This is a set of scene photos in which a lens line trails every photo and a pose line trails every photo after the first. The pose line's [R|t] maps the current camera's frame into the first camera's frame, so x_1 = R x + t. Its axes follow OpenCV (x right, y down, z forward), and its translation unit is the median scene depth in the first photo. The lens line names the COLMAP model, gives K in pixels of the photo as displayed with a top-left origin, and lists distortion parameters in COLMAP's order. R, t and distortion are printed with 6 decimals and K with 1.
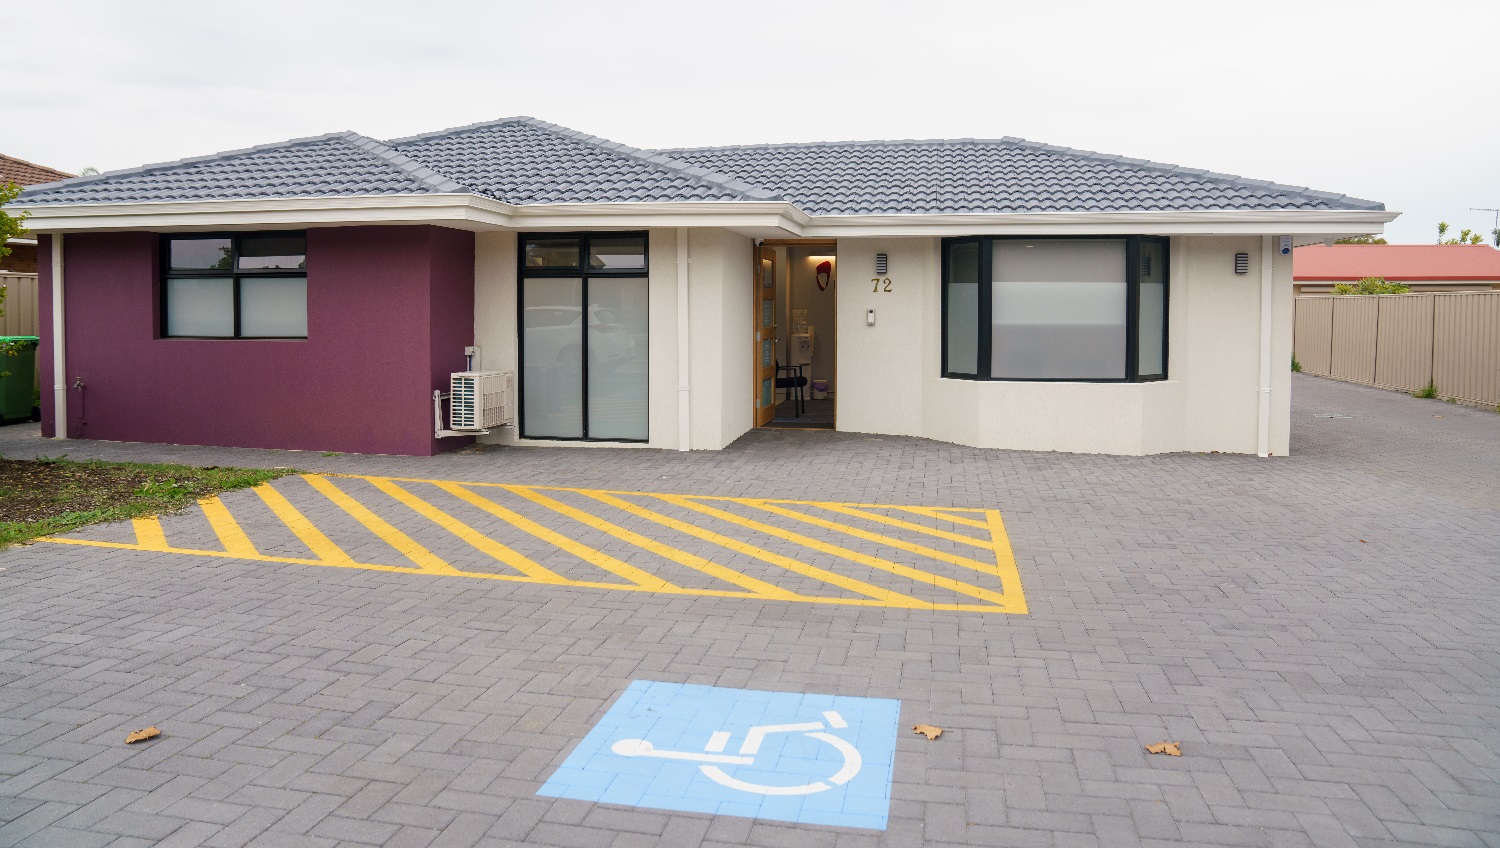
lens RADIAL K [[1043.3, 0, 748.3], [0, 1043.3, 352.1], [0, 0, 1]] dist [-0.084832, 0.005538]
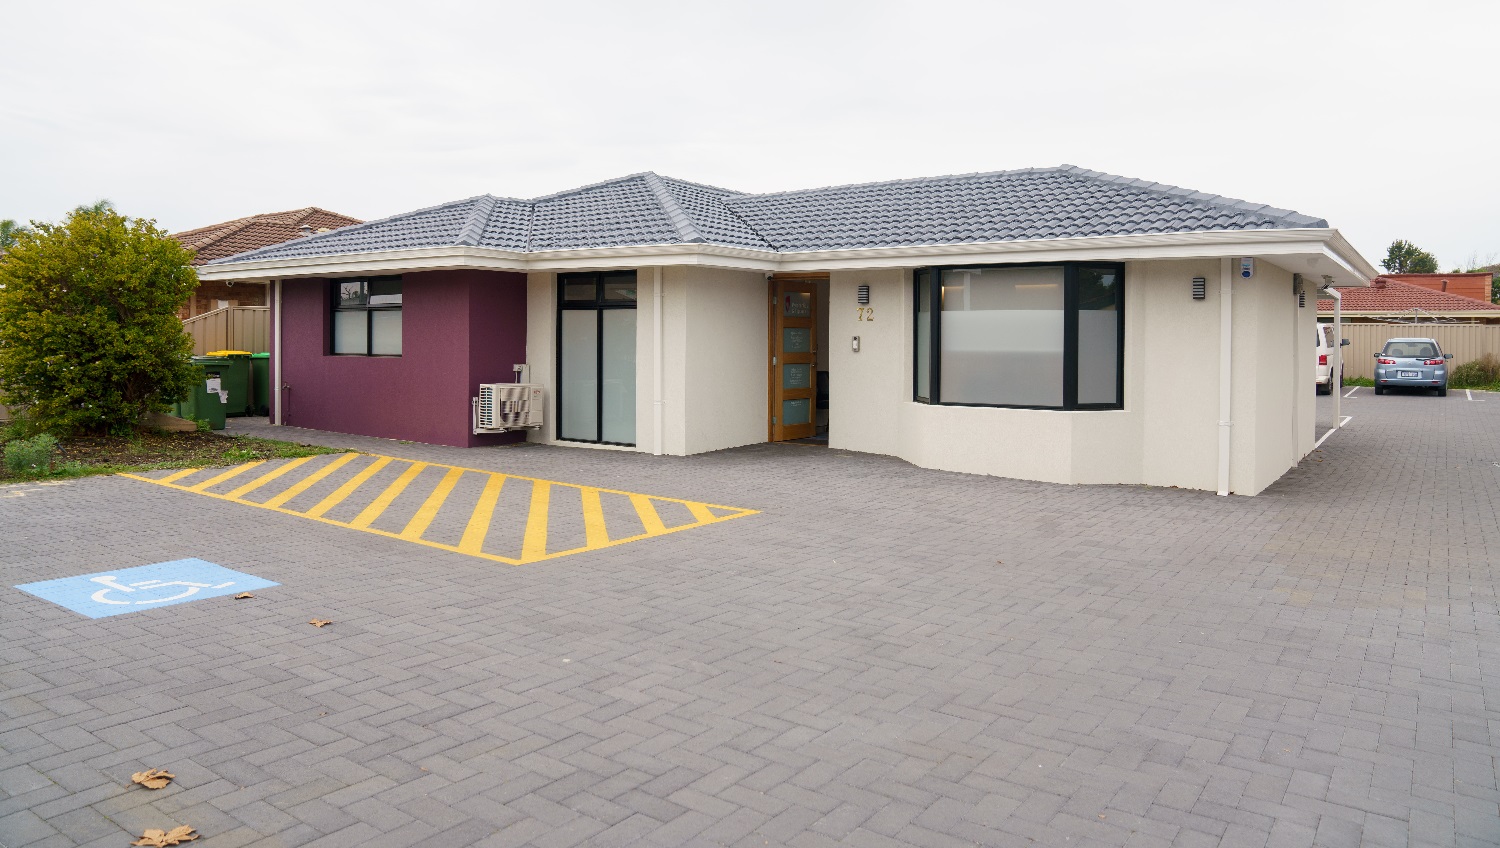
lens RADIAL K [[1043.3, 0, 748.3], [0, 1043.3, 352.1], [0, 0, 1]] dist [-0.084832, 0.005538]
pose [[0.909405, 0.009973, -0.415792, 0.502302], [-0.021816, 0.999480, -0.023742, 0.003618], [0.415339, 0.030662, 0.909150, -0.033033]]
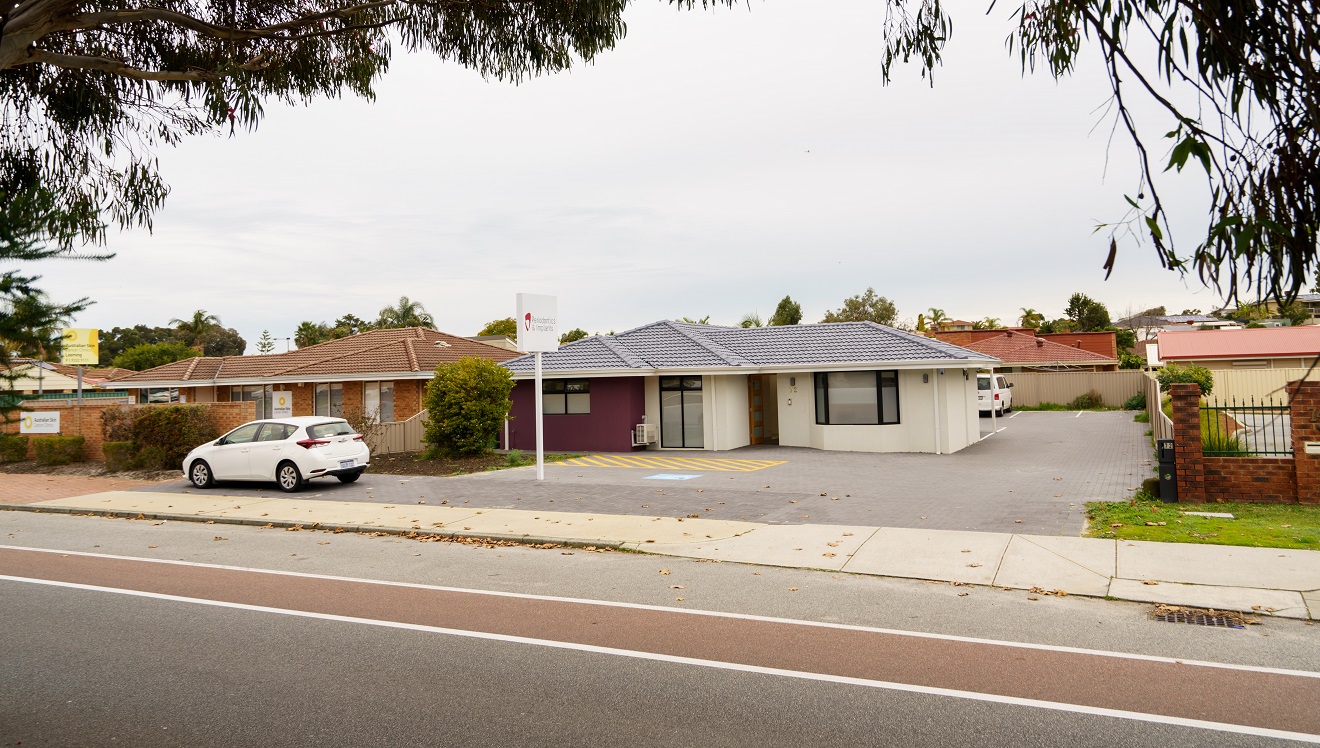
lens RADIAL K [[957.8, 0, 660.0], [0, 957.8, 374.0], [0, 0, 1]] dist [-0.000336, -0.000860]
pose [[0.959808, -0.029068, -0.279147, 0.518859], [0.016578, 0.998757, -0.046999, 0.004678], [0.280166, 0.040482, 0.959098, -1.538826]]
